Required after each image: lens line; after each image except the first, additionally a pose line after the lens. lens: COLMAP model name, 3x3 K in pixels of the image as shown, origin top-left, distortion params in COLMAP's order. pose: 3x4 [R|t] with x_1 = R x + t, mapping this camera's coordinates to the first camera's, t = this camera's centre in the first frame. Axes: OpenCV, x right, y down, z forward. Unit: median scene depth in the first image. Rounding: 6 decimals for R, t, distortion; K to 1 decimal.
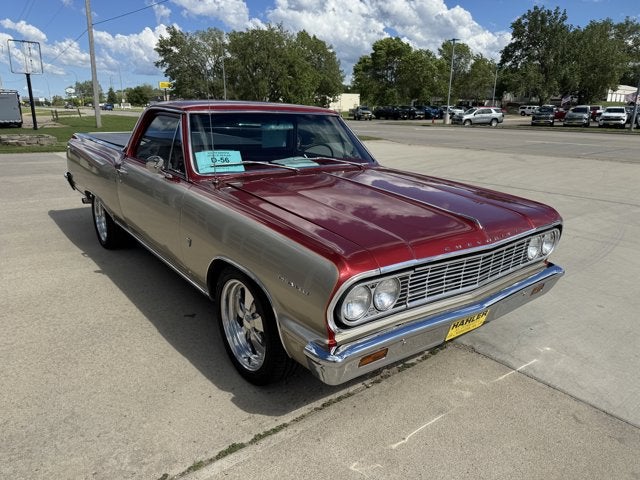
lens RADIAL K [[467.6, 0, 321.5], [0, 467.6, 250.1], [0, 0, 1]] dist [-0.002463, -0.003552]
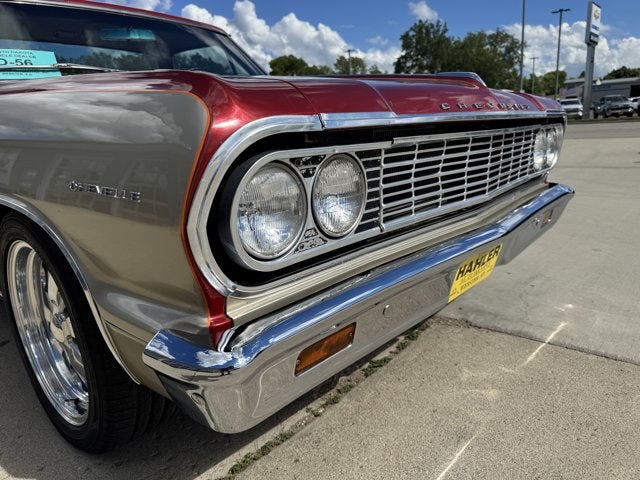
lens RADIAL K [[464.8, 0, 347.3], [0, 464.8, 242.6], [0, 0, 1]] dist [0.033932, -0.003114]
pose [[0.968215, -0.110811, 0.224233, 0.032347], [0.123011, 0.991552, -0.041146, 0.115145], [-0.217779, 0.067421, 0.973667, 0.427377]]
